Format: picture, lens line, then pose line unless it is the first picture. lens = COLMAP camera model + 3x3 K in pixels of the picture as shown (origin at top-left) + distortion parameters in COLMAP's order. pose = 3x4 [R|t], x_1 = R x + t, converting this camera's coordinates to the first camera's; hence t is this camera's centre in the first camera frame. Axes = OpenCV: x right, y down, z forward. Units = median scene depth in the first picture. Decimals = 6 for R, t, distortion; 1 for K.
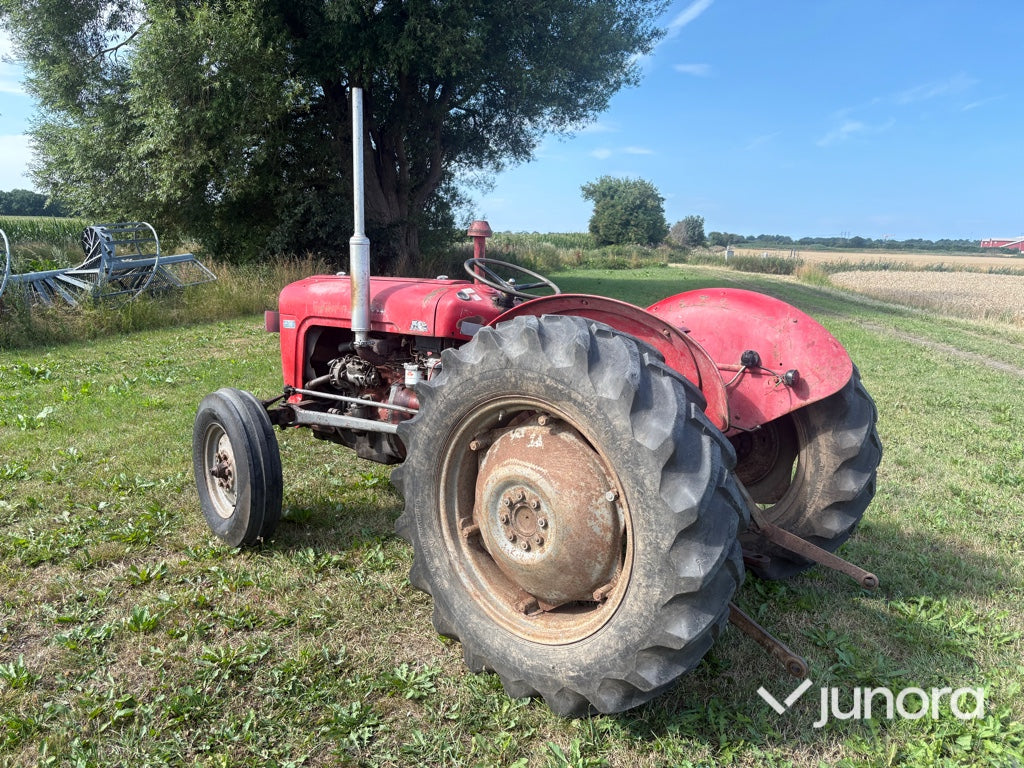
lens RADIAL K [[769.7, 0, 514.2], [0, 769.7, 387.7], [0, 0, 1]] dist [0.062266, -0.060638]
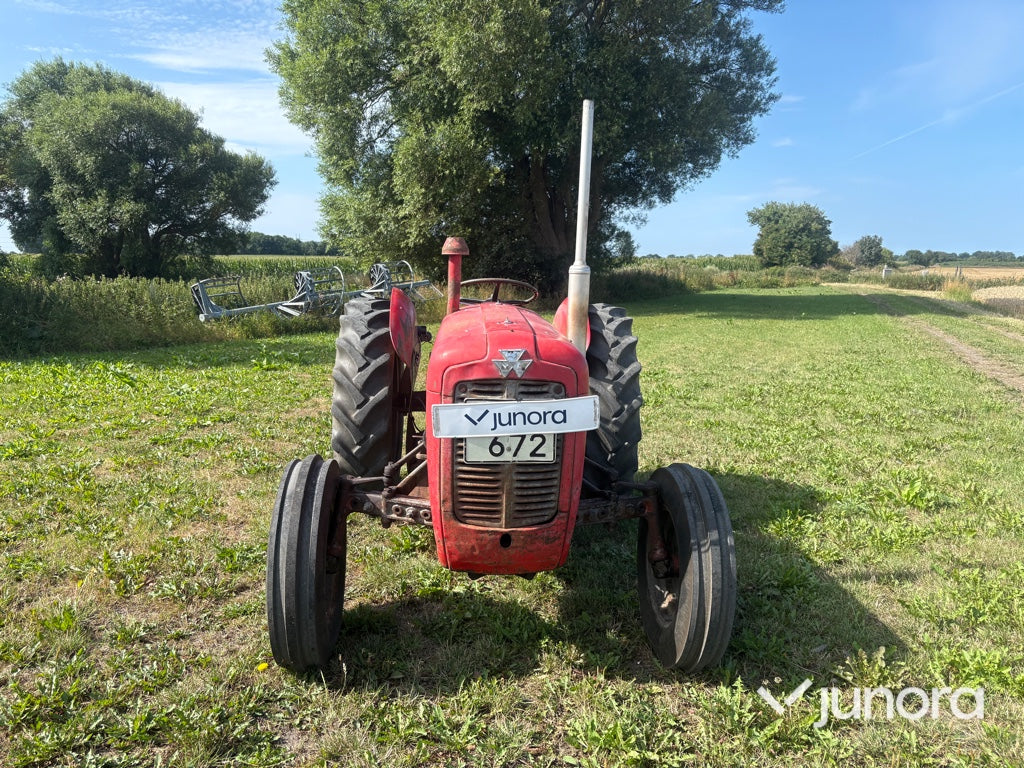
lens RADIAL K [[773.2, 0, 512.0], [0, 773.2, 384.0], [0, 0, 1]] dist [0.037969, -0.035303]
pose [[0.972310, 0.011325, -0.233422, 0.112761], [-0.020278, 0.999146, -0.035994, 0.089375], [0.232815, 0.039730, 0.971709, -0.460350]]
